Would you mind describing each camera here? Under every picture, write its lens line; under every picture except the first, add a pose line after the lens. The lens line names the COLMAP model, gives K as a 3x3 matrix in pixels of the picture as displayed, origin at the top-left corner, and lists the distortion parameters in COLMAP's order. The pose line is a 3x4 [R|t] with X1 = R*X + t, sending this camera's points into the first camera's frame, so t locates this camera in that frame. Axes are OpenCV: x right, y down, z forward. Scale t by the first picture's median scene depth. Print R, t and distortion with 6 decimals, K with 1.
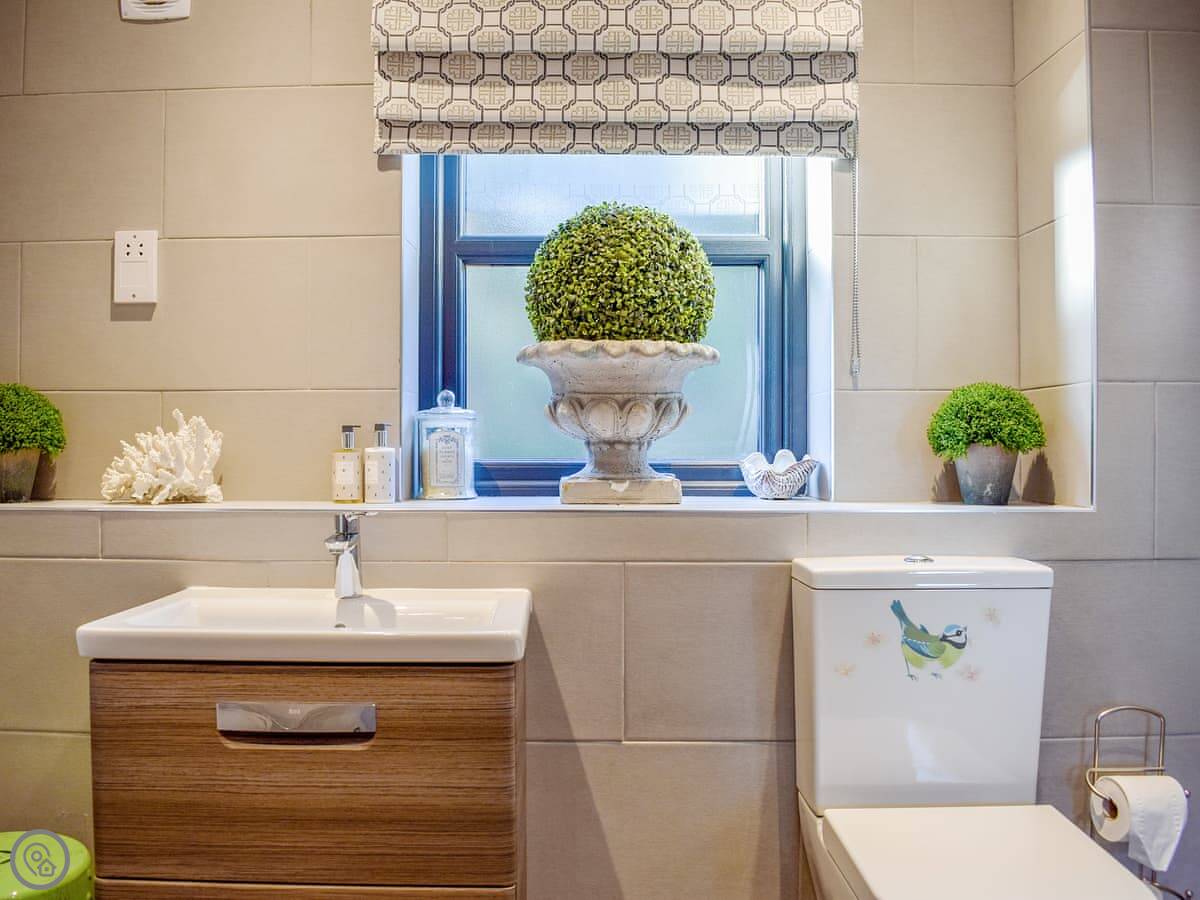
lens RADIAL K [[1127.2, 0, 600.0], [0, 1127.2, 450.0], [0, 0, 1]] dist [-0.097183, 0.011081]
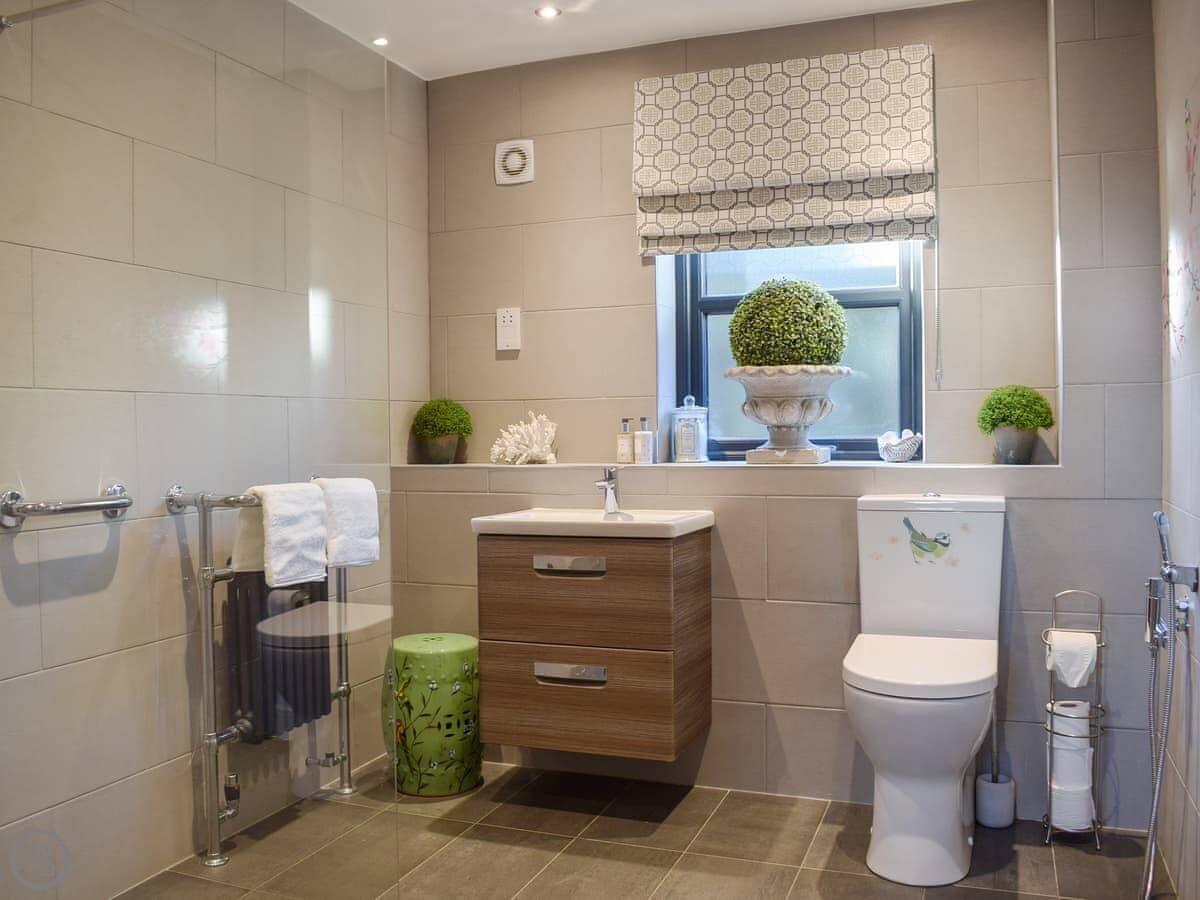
lens RADIAL K [[1054.0, 0, 600.0], [0, 1054.0, 450.0], [0, 0, 1]] dist [-0.088129, 0.013243]
pose [[0.938601, -0.004890, -0.344969, 0.298795], [0.011298, 0.999799, 0.016568, -0.001150], [0.344819, -0.019448, 0.938468, -0.532307]]
